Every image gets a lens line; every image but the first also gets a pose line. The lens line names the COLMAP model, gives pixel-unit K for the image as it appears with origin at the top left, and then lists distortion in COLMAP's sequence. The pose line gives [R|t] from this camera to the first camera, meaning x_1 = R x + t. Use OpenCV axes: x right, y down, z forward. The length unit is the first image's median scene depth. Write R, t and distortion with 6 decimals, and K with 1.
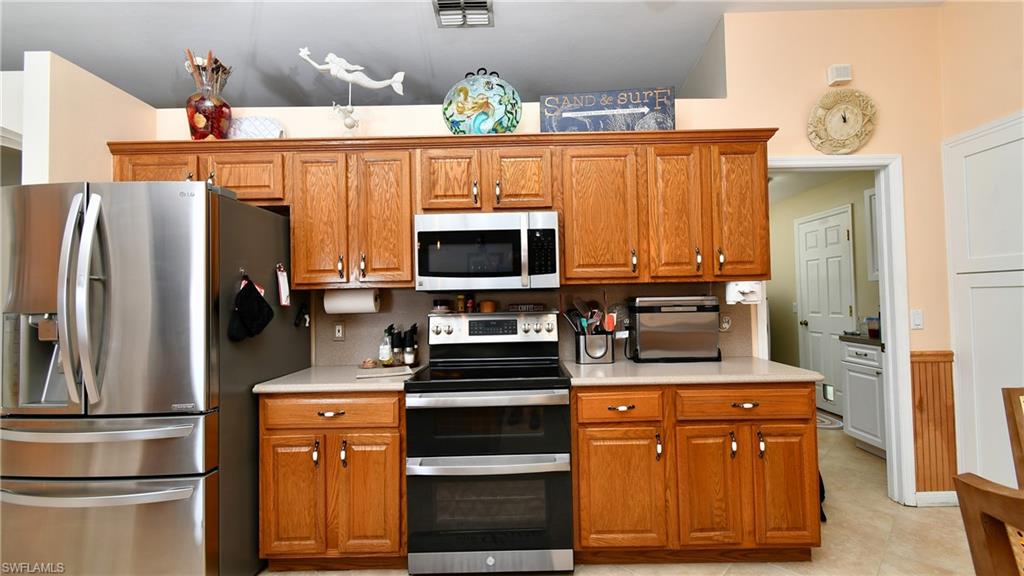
lens RADIAL K [[456.4, 0, 512.3], [0, 456.4, 285.9], [0, 0, 1]] dist [-0.001215, -0.000125]
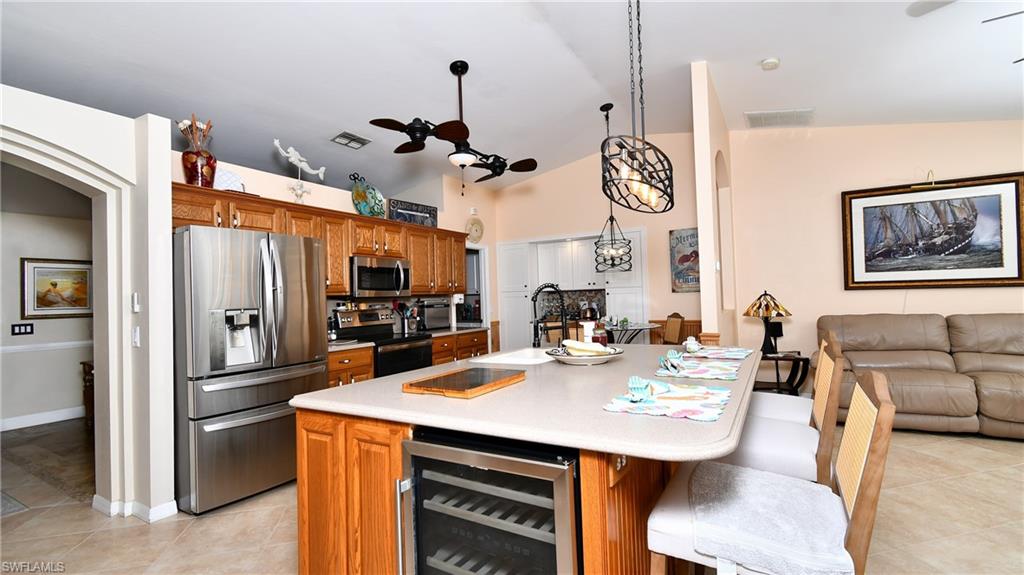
lens RADIAL K [[456.4, 0, 512.4], [0, 456.4, 287.7], [0, 0, 1]] dist [-0.001215, -0.000125]
pose [[0.515653, 0.023075, 0.856487, -1.353447], [-0.007750, 0.999722, -0.022268, 0.006846], [-0.856762, 0.004844, 0.515689, -0.473040]]
